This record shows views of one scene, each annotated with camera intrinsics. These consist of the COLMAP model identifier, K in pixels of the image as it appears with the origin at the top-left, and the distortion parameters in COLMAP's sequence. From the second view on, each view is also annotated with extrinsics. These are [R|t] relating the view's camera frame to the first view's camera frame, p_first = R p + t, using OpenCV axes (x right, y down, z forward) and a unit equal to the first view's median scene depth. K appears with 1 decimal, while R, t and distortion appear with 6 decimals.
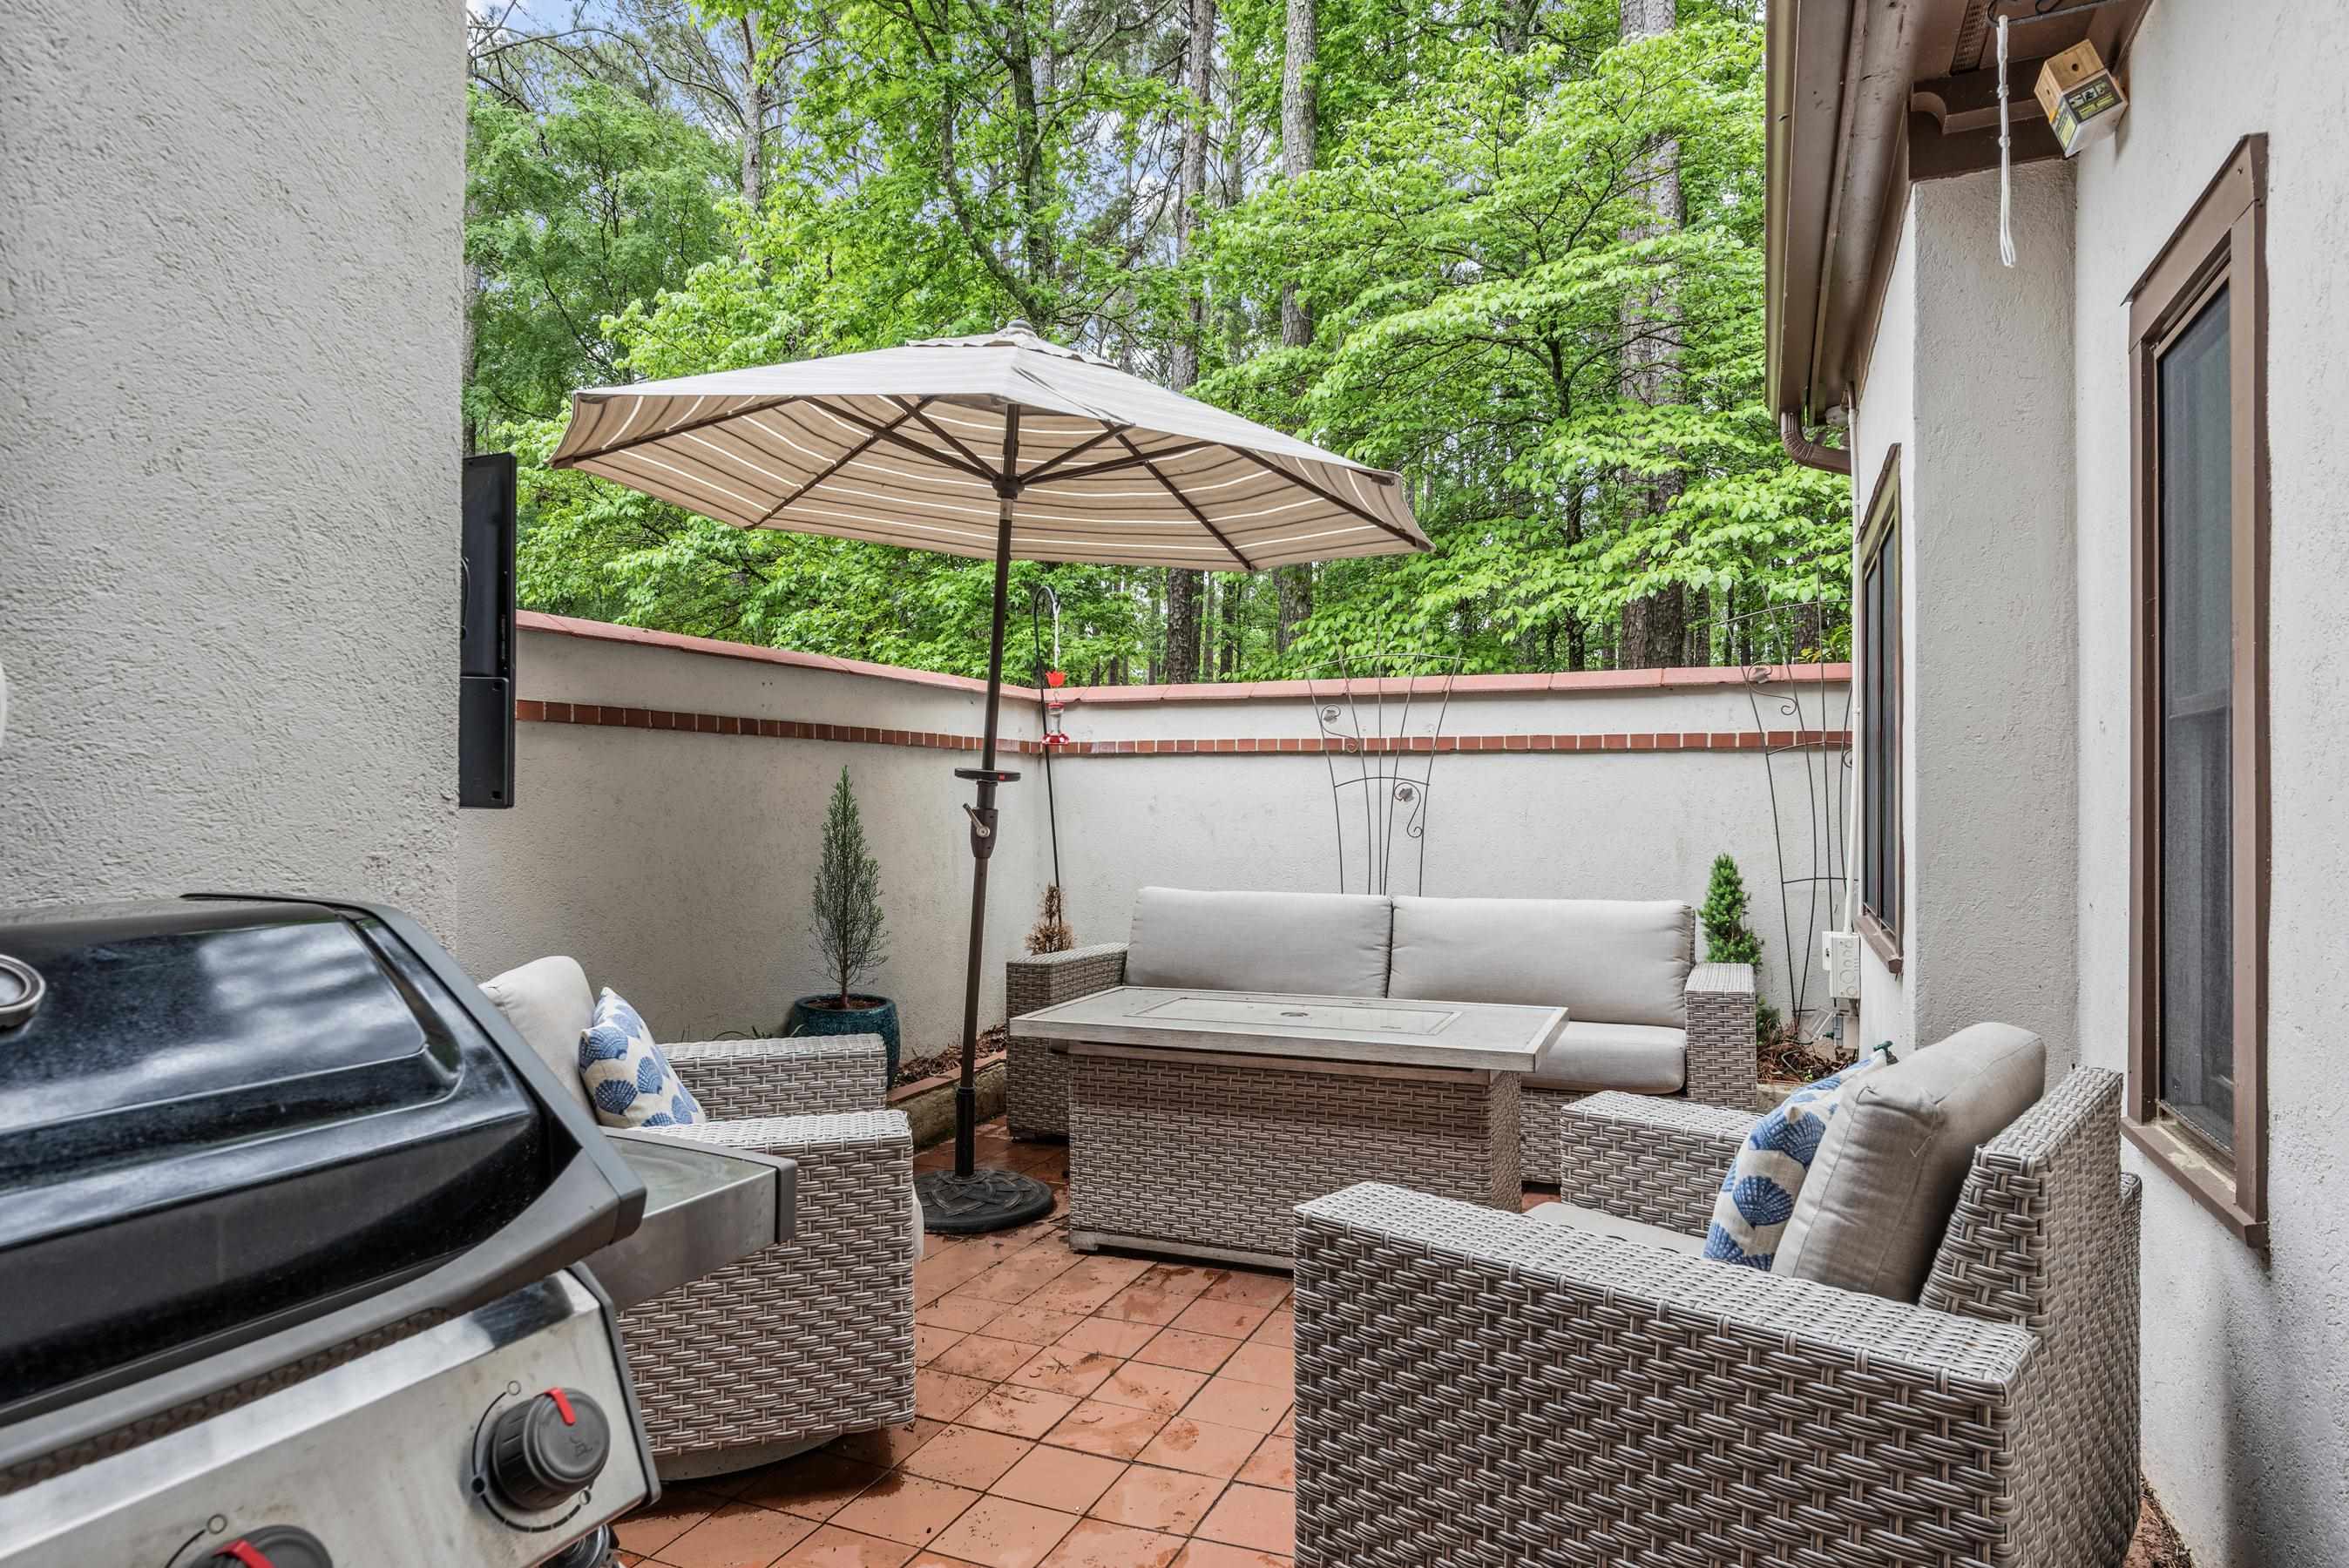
lens RADIAL K [[1351.4, 0, 1119.4], [0, 1351.4, 800.7], [0, 0, 1]] dist [-0.001516, -0.000576]
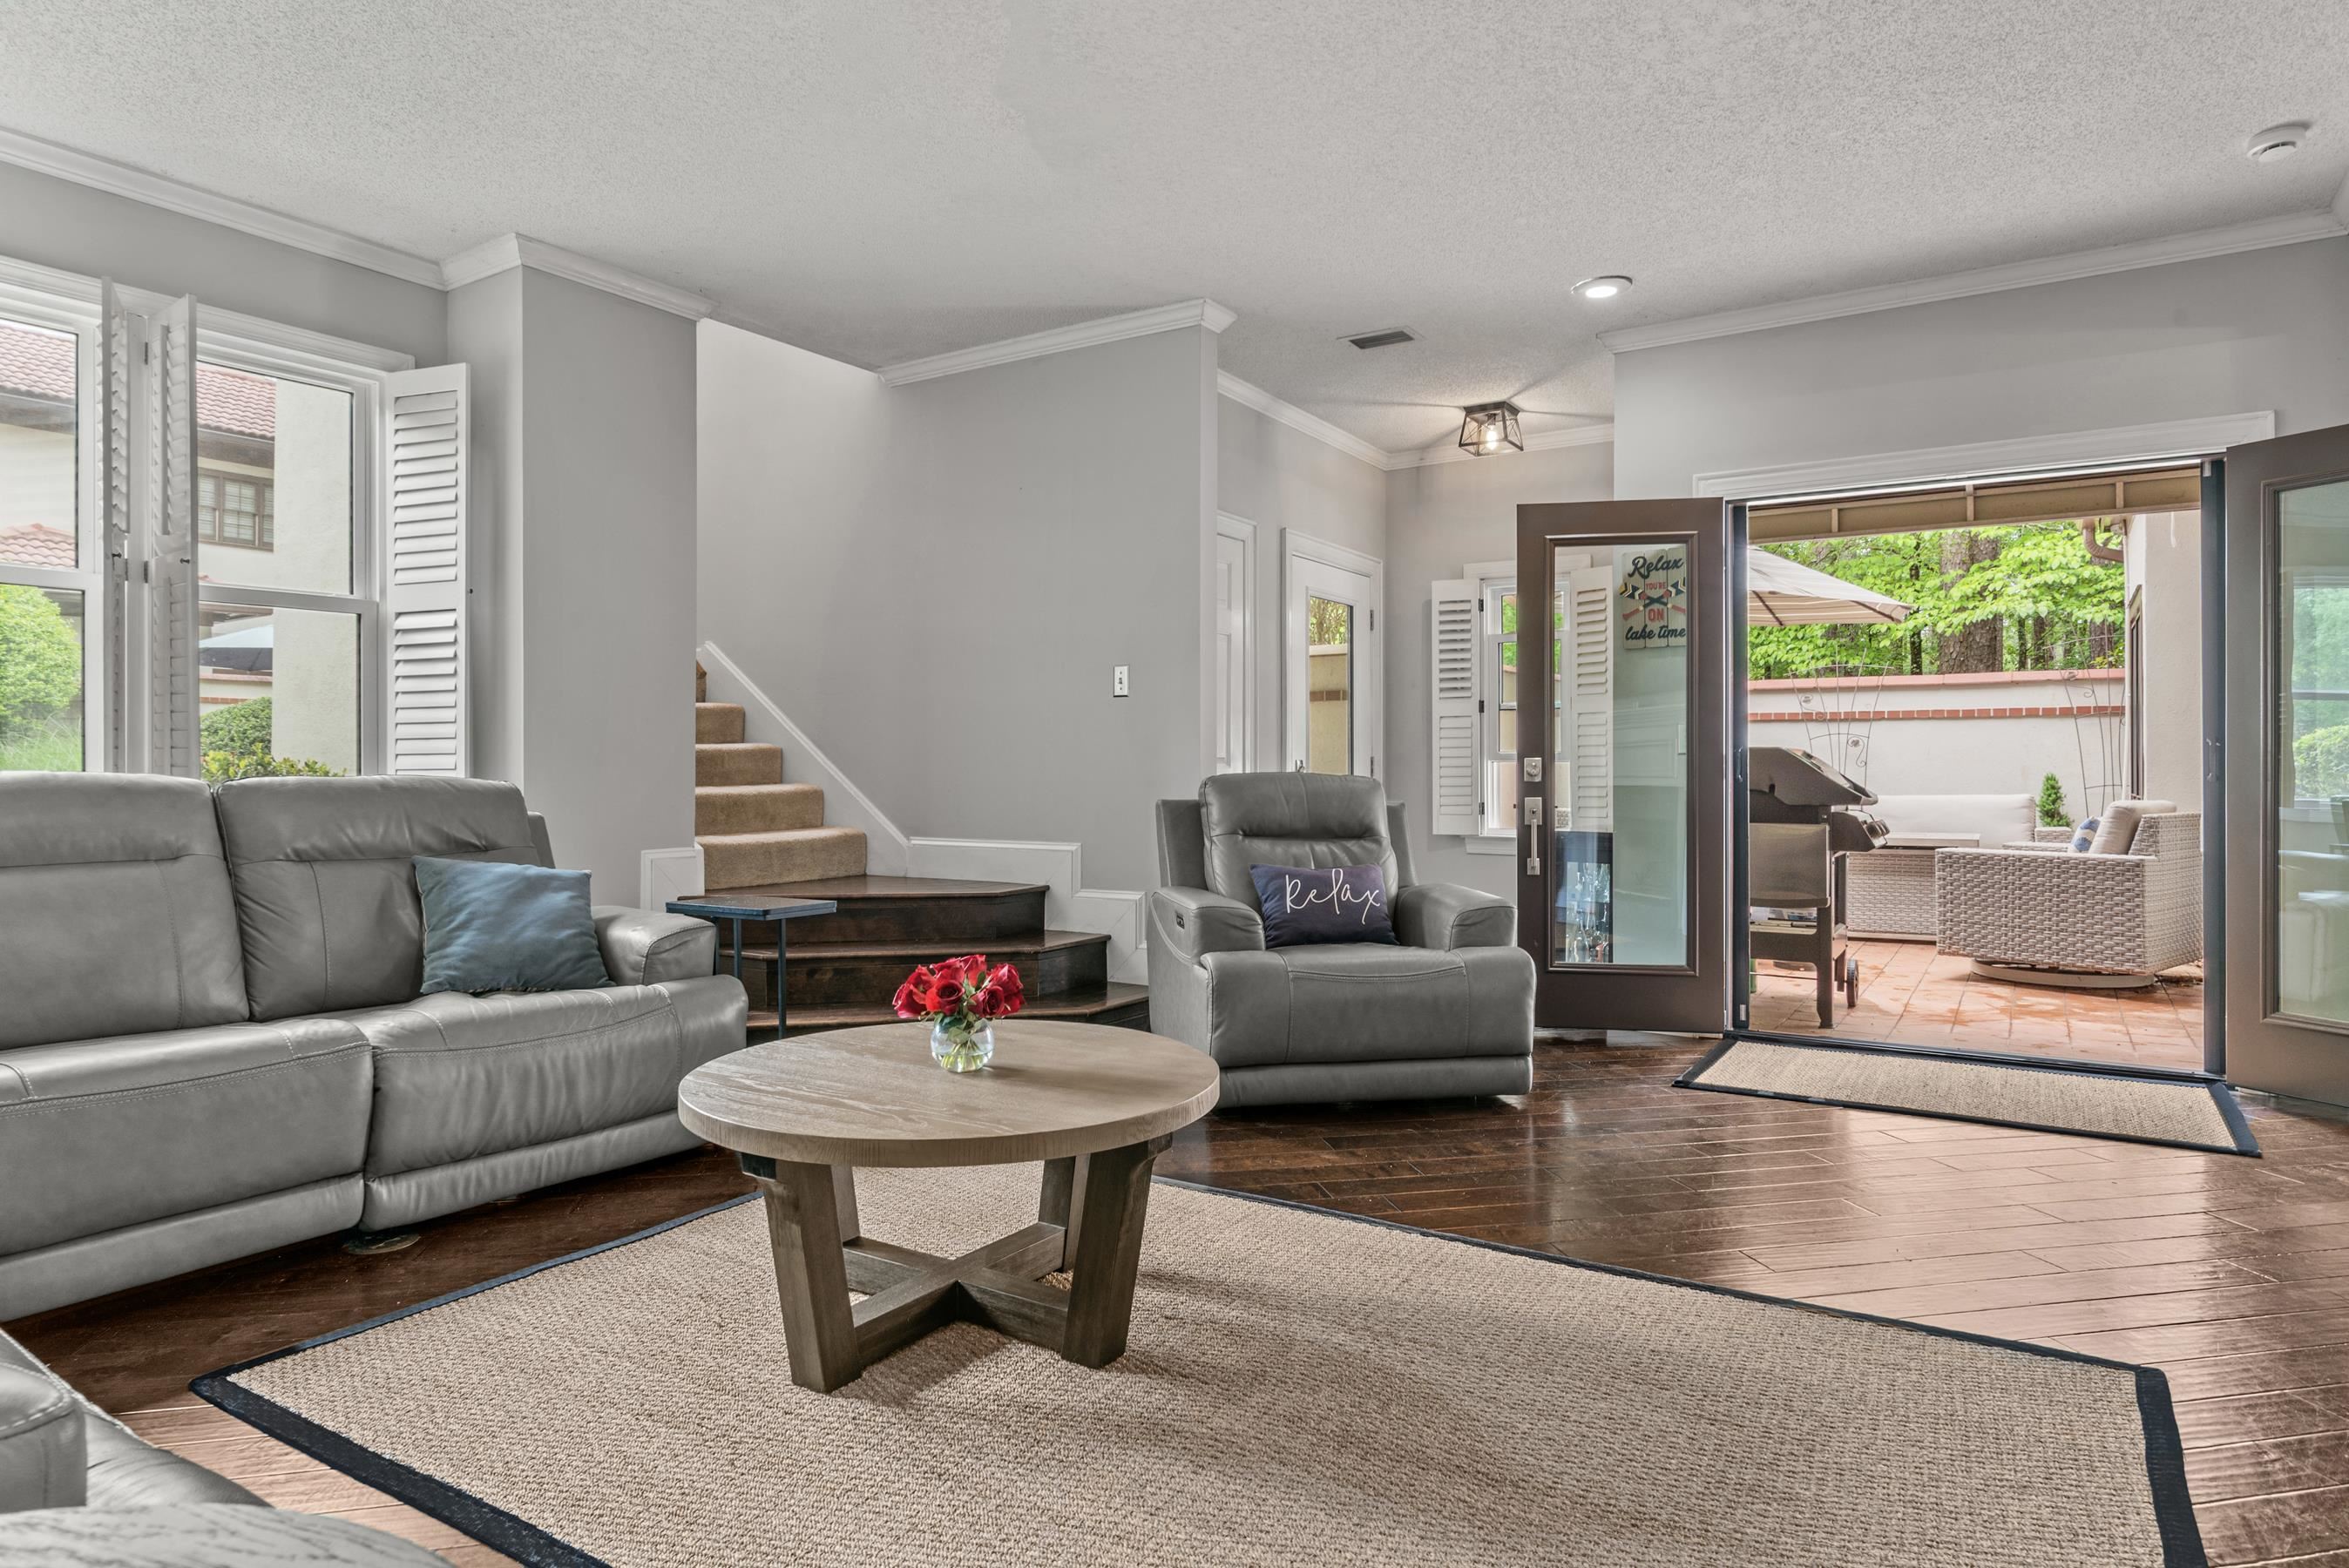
lens RADIAL K [[1351.4, 0, 1153.0], [0, 1351.4, 777.6], [0, 0, 1]] dist [-0.001516, -0.000576]
pose [[0.990005, -0.002887, -0.141004, -0.456182], [0.003227, 0.999992, 0.002183, 0.033857], [0.140996, -0.002616, 0.990007, -0.900618]]
